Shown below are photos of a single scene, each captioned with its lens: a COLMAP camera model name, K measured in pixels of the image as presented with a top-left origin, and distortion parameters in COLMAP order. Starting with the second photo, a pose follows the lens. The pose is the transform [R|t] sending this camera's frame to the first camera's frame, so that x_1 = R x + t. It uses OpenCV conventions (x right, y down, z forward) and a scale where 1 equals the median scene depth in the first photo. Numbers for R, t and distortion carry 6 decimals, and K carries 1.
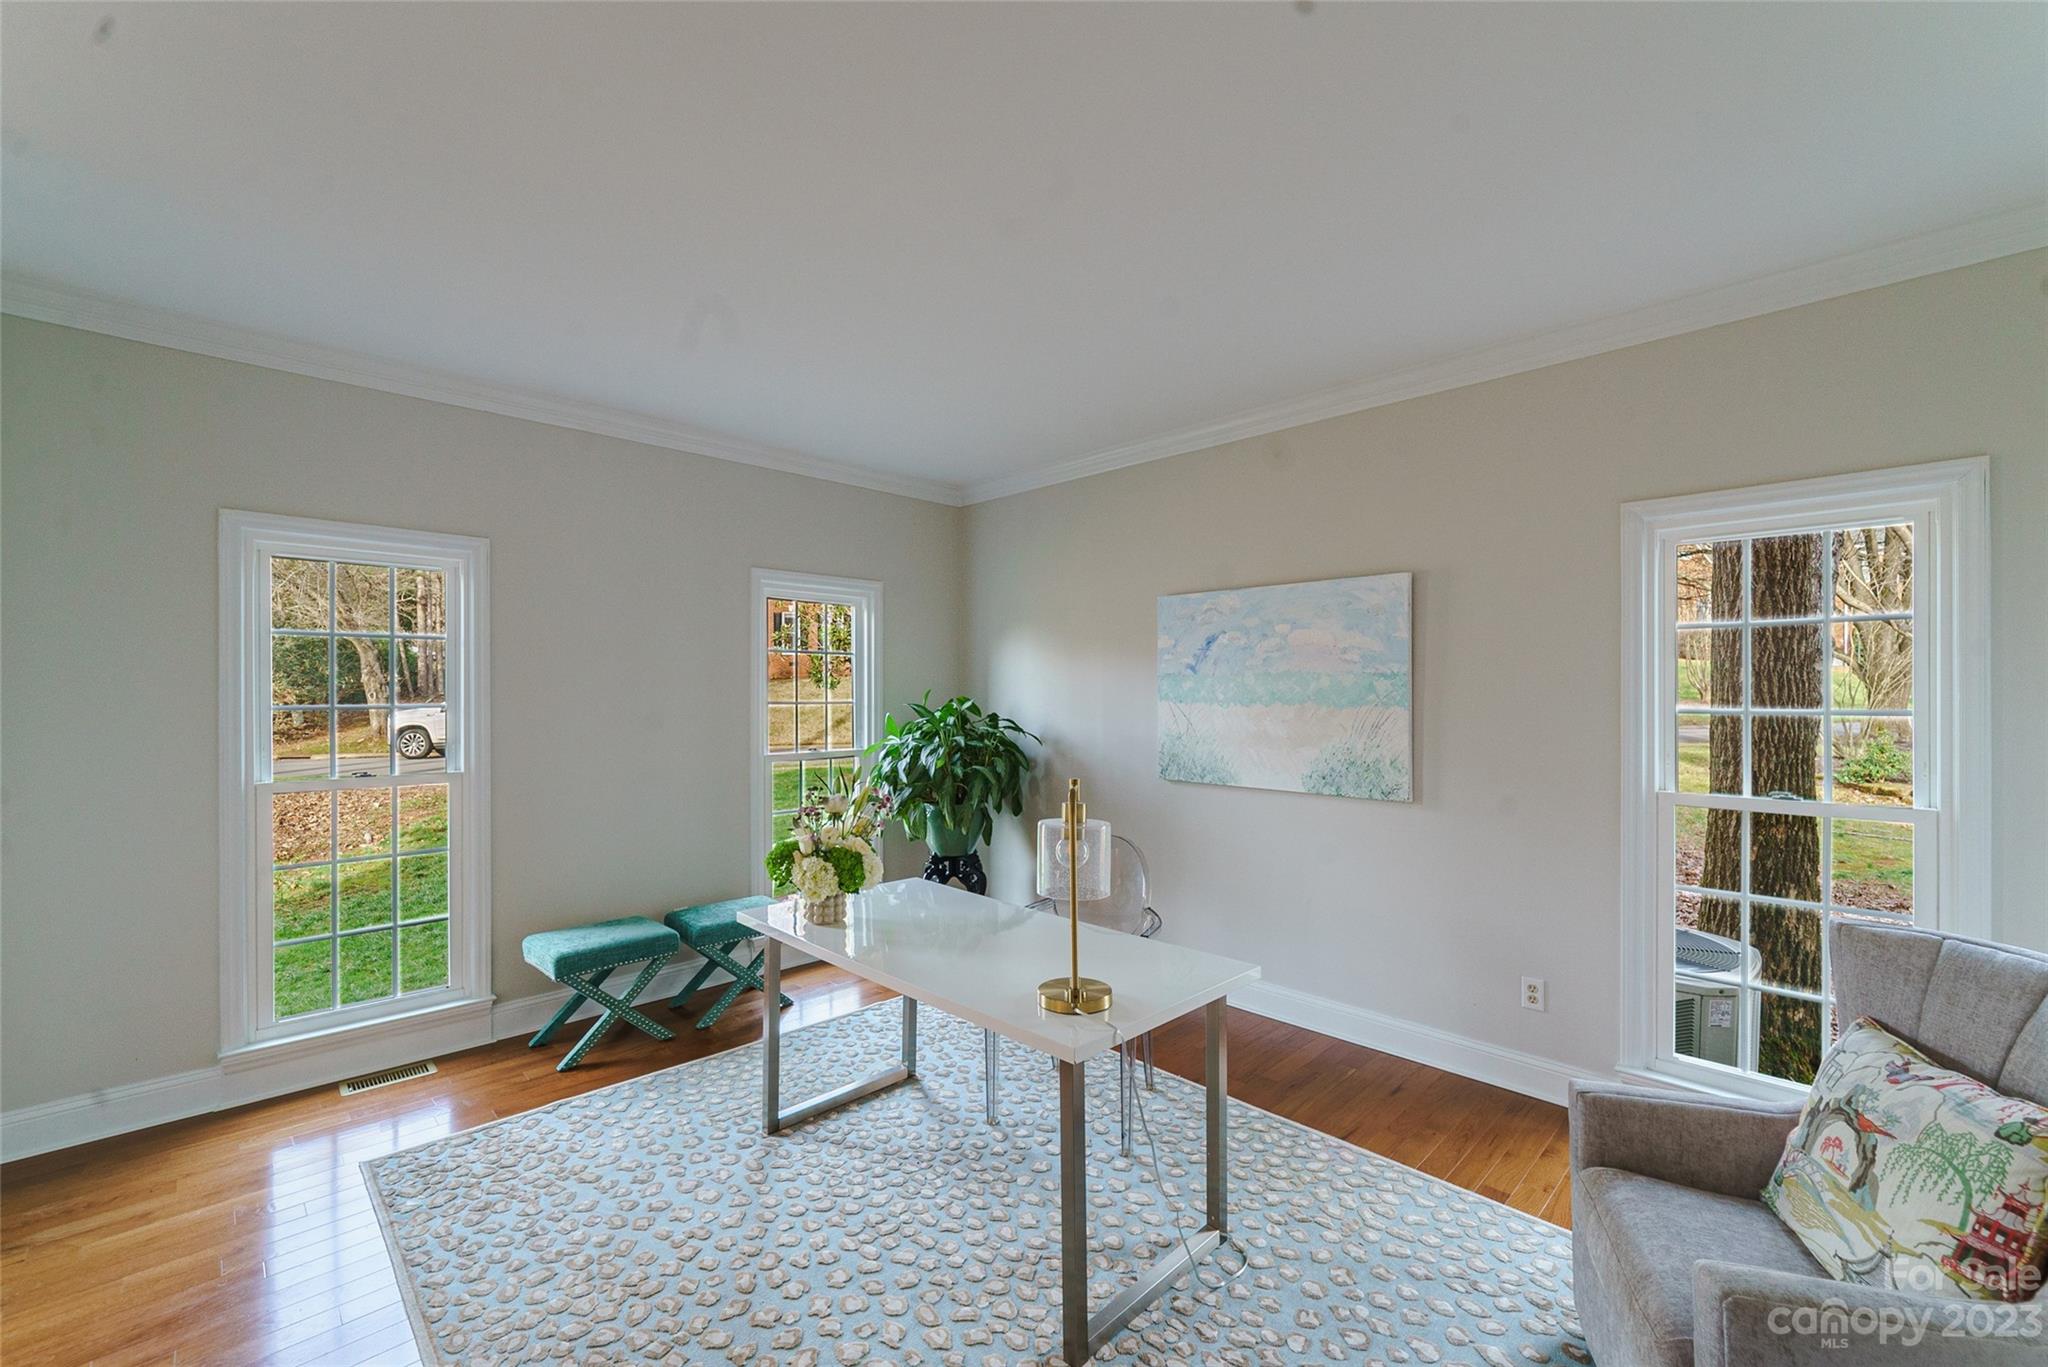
lens RADIAL K [[847.7, 0, 1038.7], [0, 847.7, 691.7], [0, 0, 1]] dist [0.002359, -0.001673]
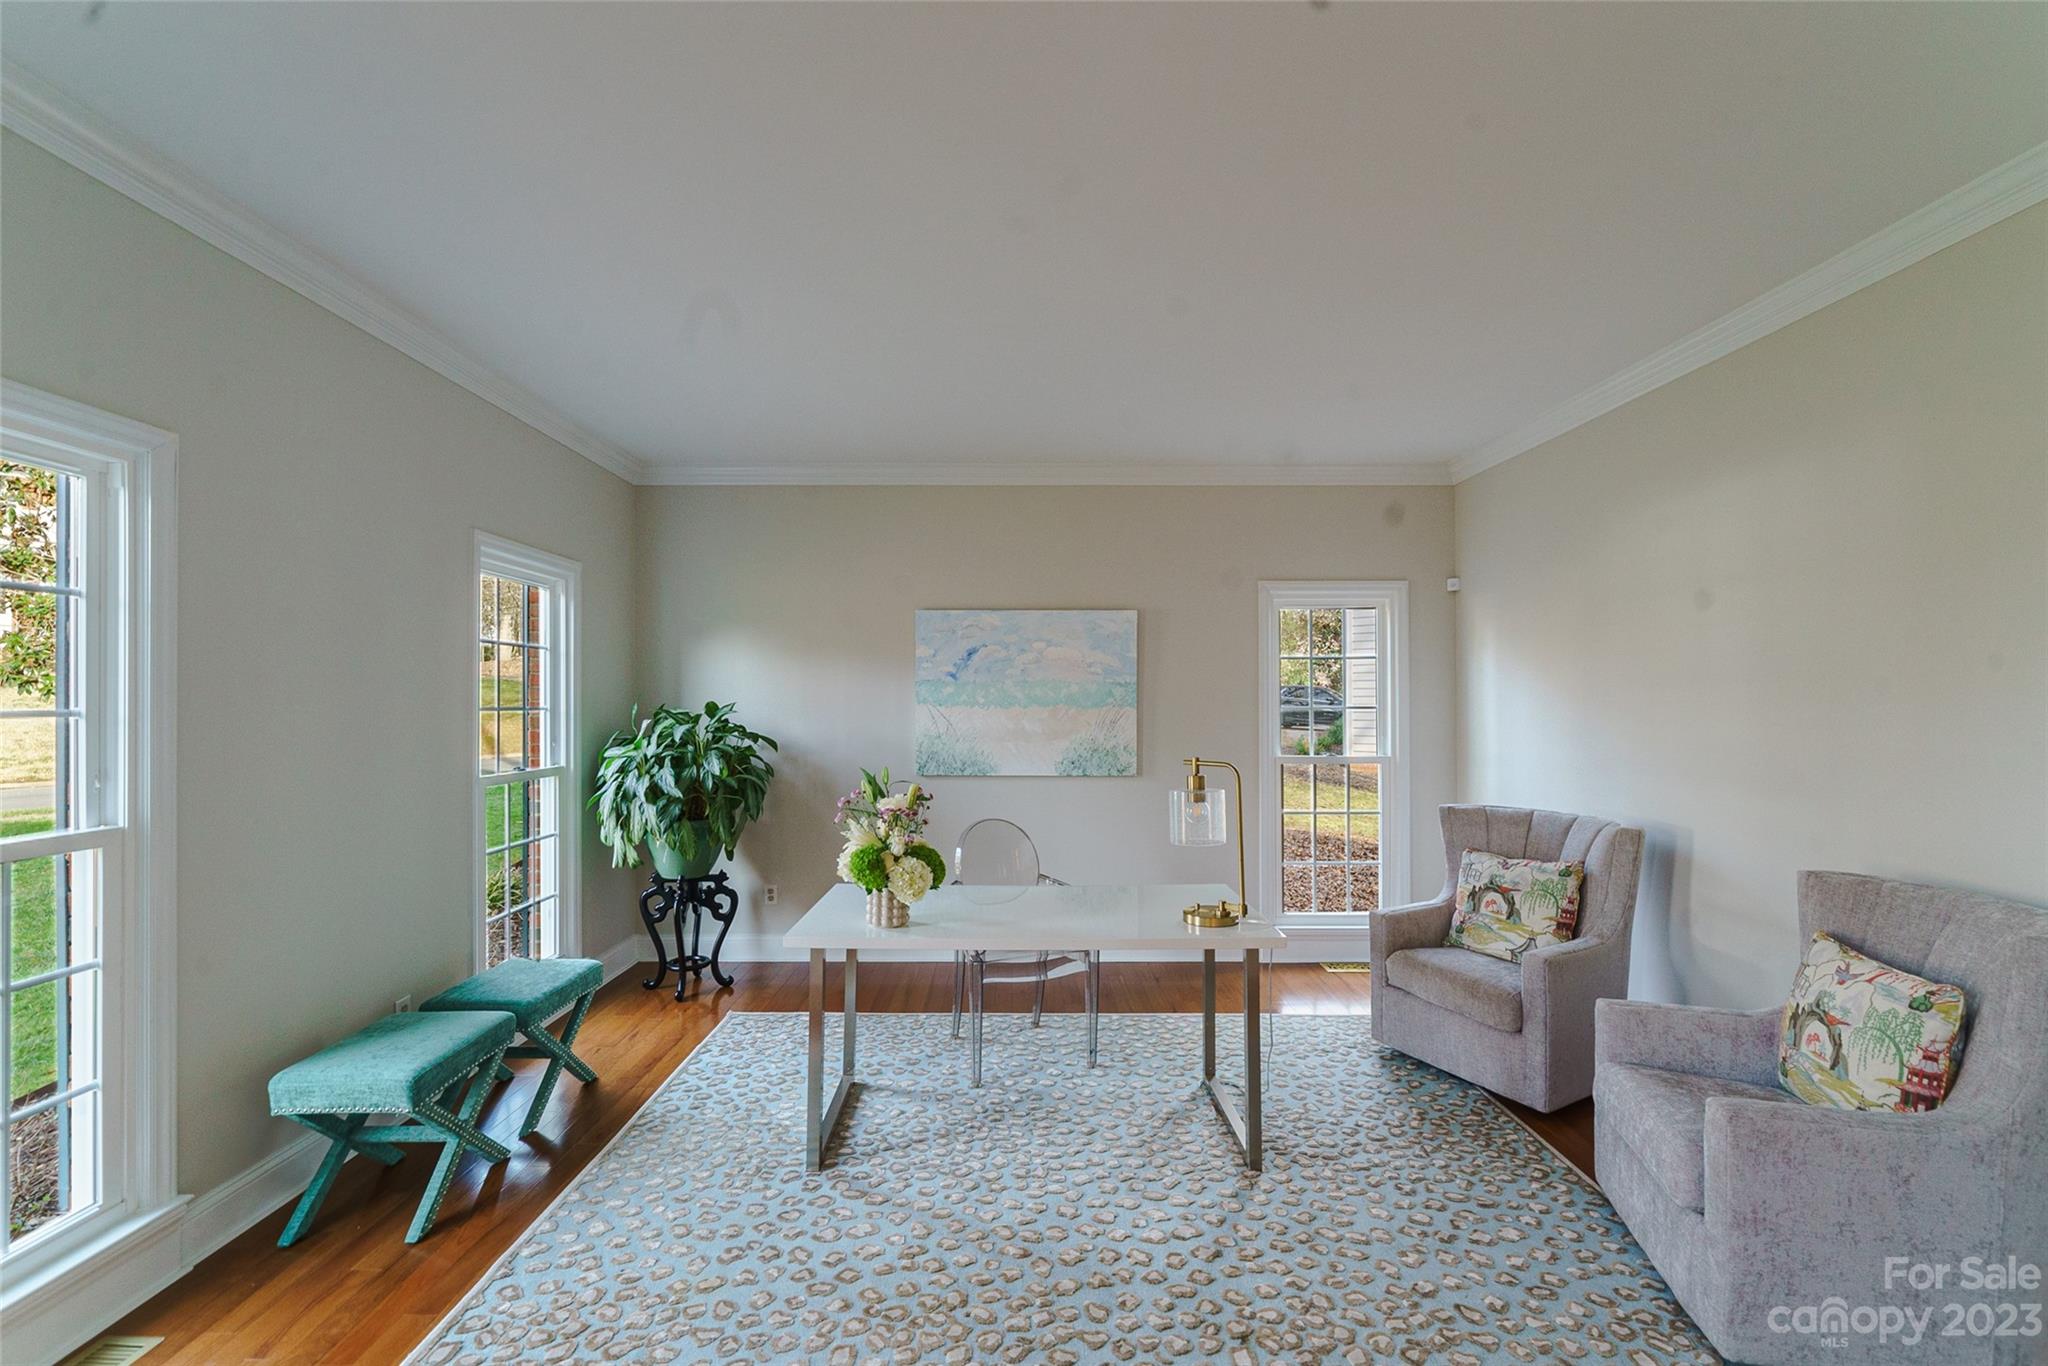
lens RADIAL K [[847.7, 0, 1021.7], [0, 847.7, 698.3], [0, 0, 1]] dist [0.002359, -0.001673]
pose [[0.699967, 0.004089, 0.714163, -0.620941], [0.000512, 0.999980, -0.006227, 0.010946], [-0.714175, 0.004724, 0.699952, 0.146457]]
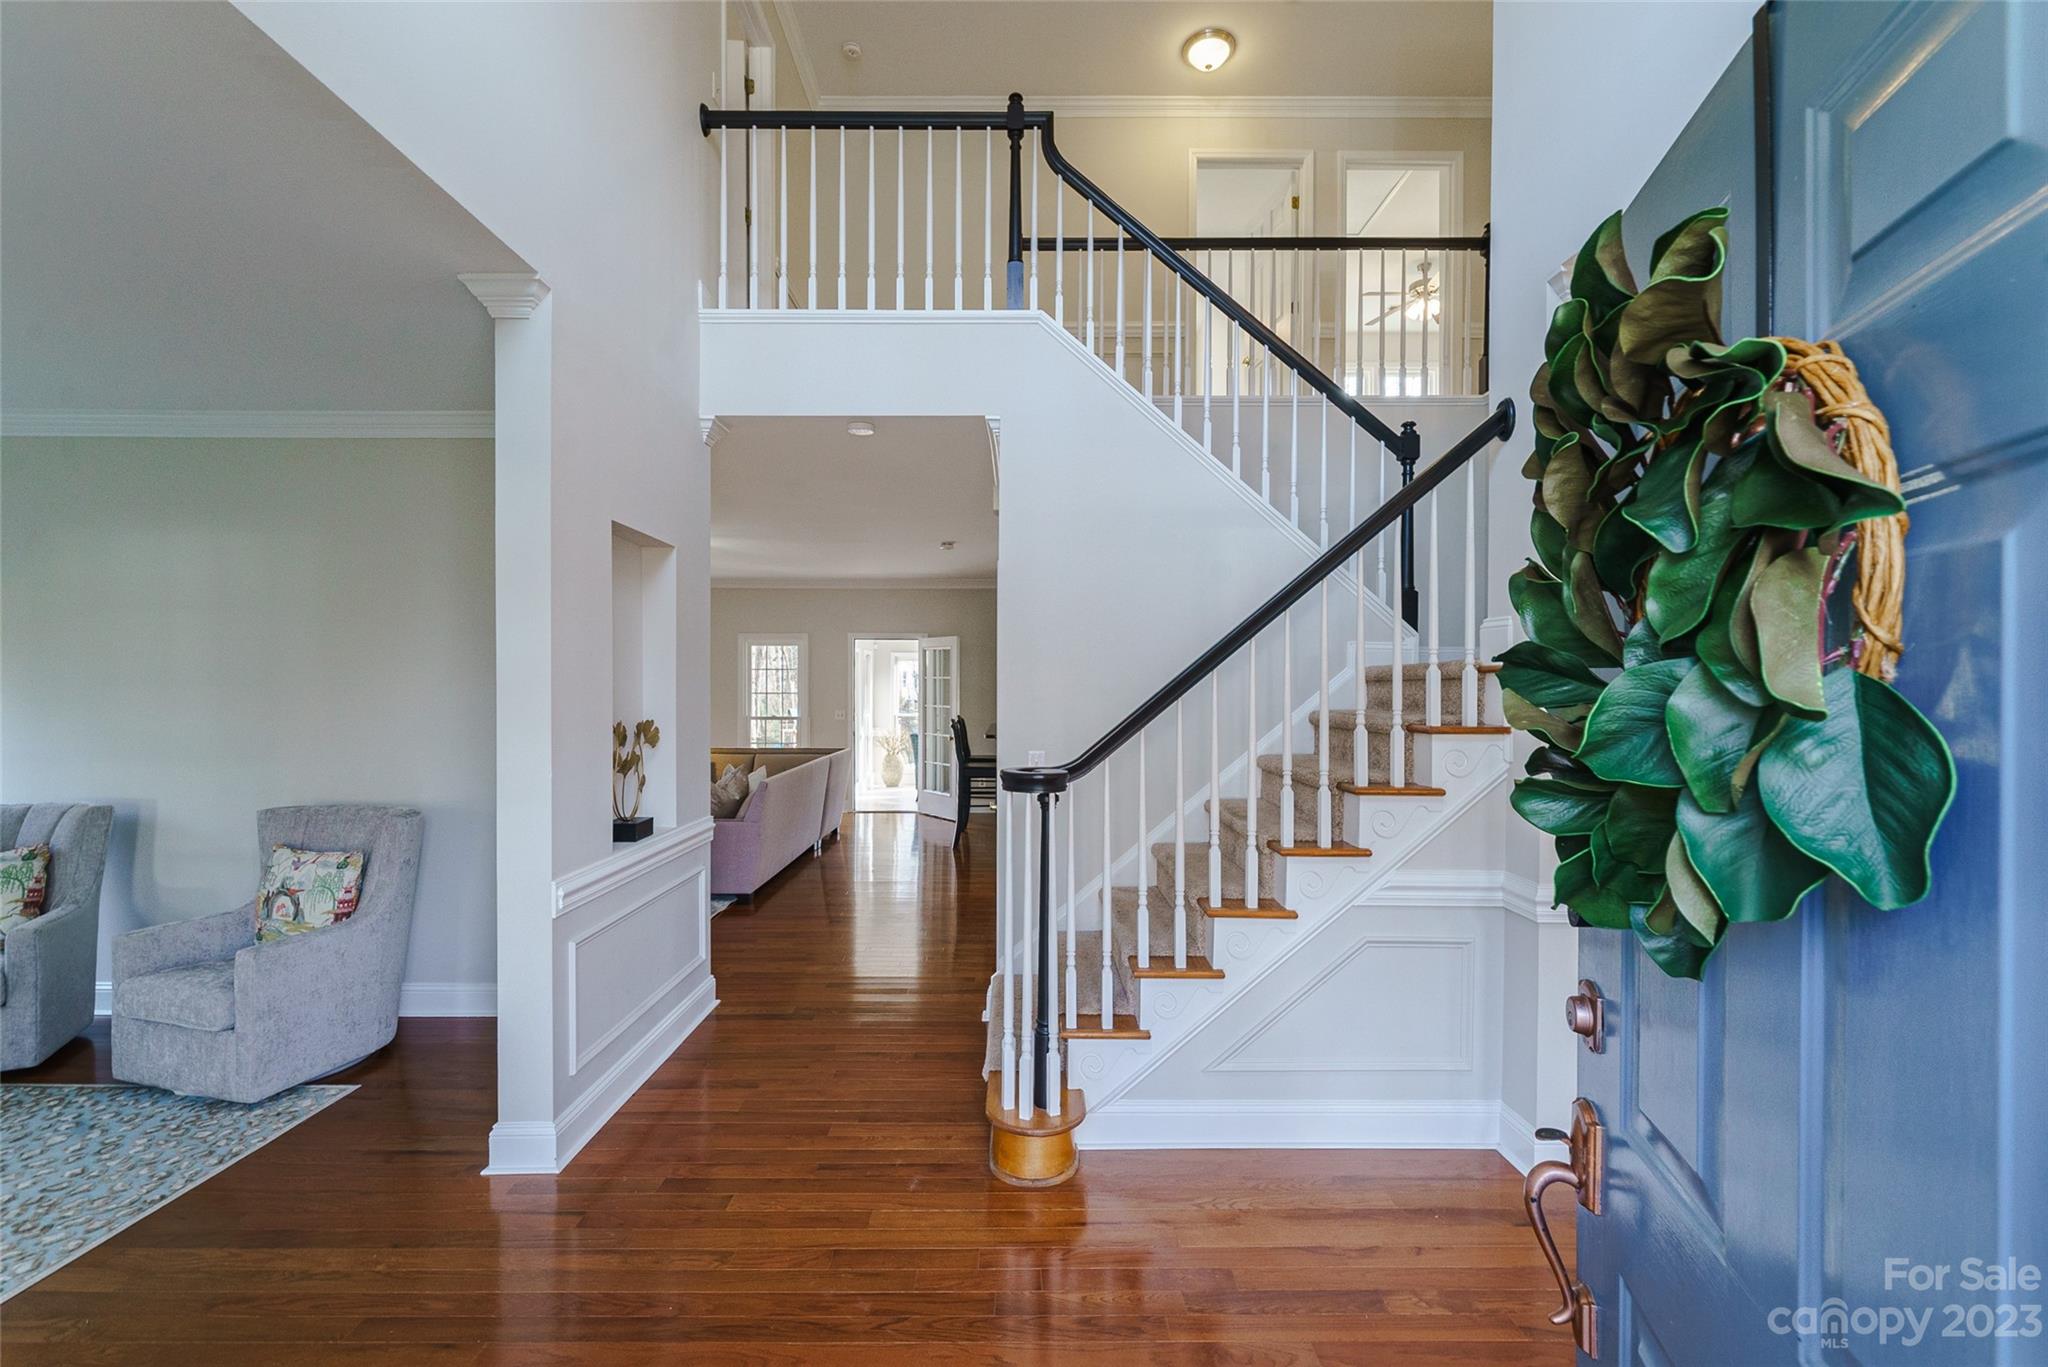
lens RADIAL K [[847.7, 0, 1008.1], [0, 847.7, 693.3], [0, 0, 1]] dist [0.002359, -0.001673]
pose [[-0.715668, -0.000966, 0.698440, -1.087560], [0.000359, 0.999998, 0.001751, 0.001122], [-0.698441, 0.001504, -0.715666, 0.284779]]
